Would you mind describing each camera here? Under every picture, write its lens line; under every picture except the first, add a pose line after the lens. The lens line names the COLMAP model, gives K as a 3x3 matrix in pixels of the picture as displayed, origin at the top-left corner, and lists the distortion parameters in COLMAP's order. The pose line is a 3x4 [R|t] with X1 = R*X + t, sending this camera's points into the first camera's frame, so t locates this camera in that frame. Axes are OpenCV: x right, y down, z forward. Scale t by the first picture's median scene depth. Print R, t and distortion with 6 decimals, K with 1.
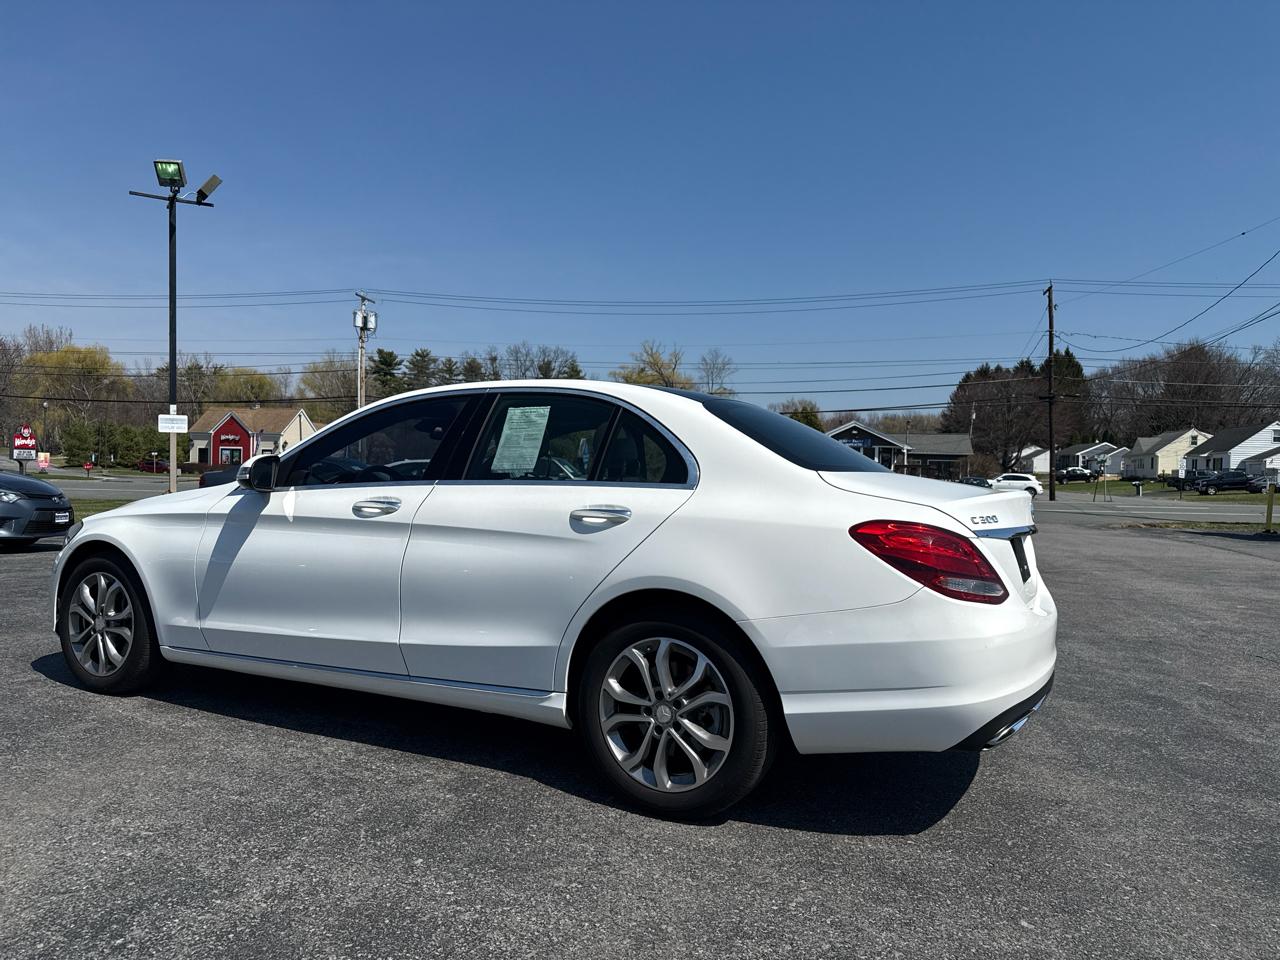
lens RADIAL K [[895.1, 0, 640.6], [0, 895.1, 478.9], [0, 0, 1]] dist [0.045919, -0.053319]
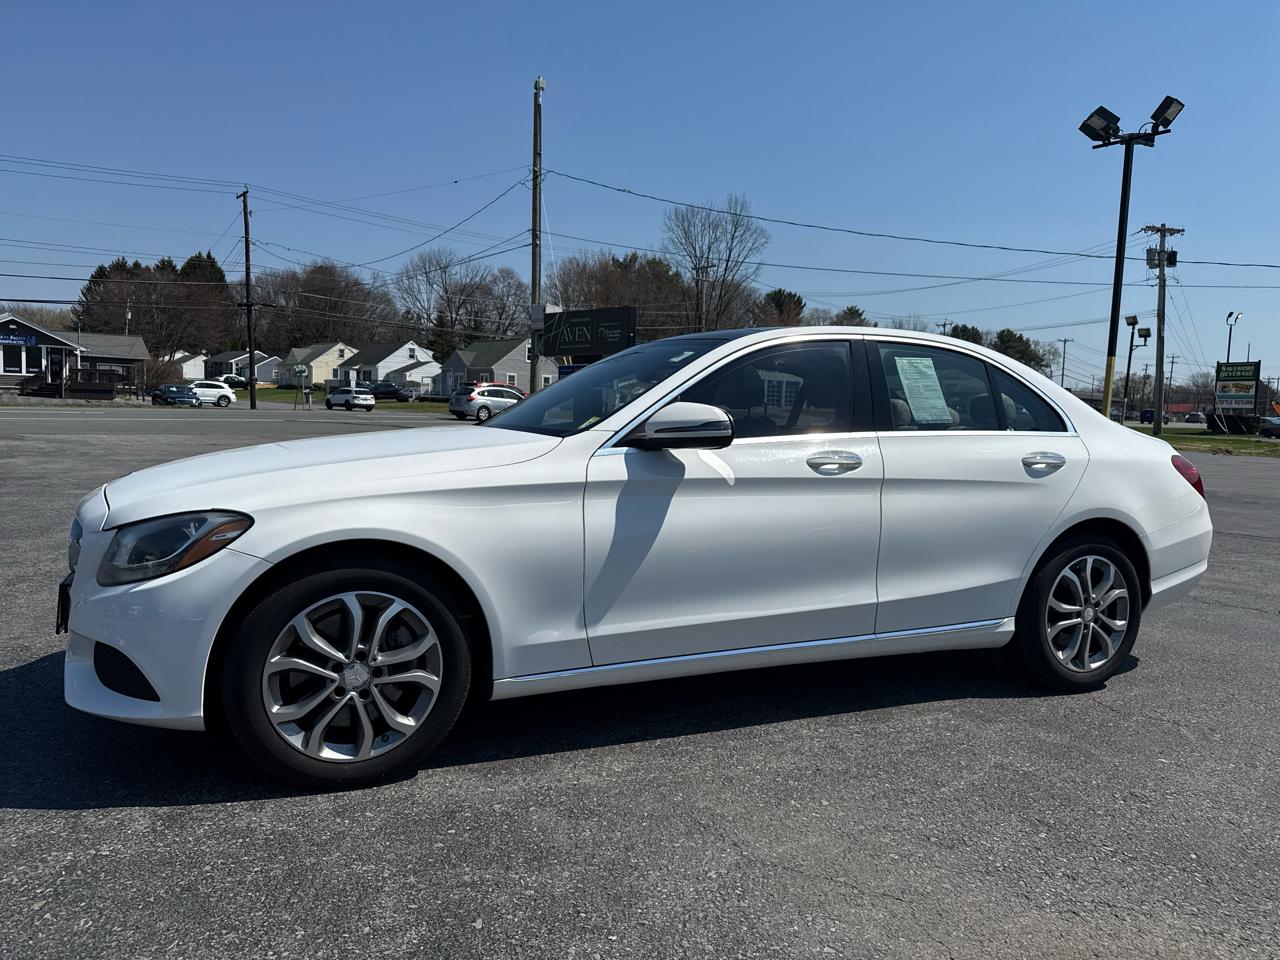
lens RADIAL K [[895.1, 0, 638.7], [0, 895.1, 481.2], [0, 0, 1]] dist [0.045919, -0.053319]
pose [[0.625490, -0.067704, 0.777289, -1.122465], [-0.014834, 0.995016, 0.098606, -0.036375], [-0.780091, -0.073207, 0.621369, 0.586930]]
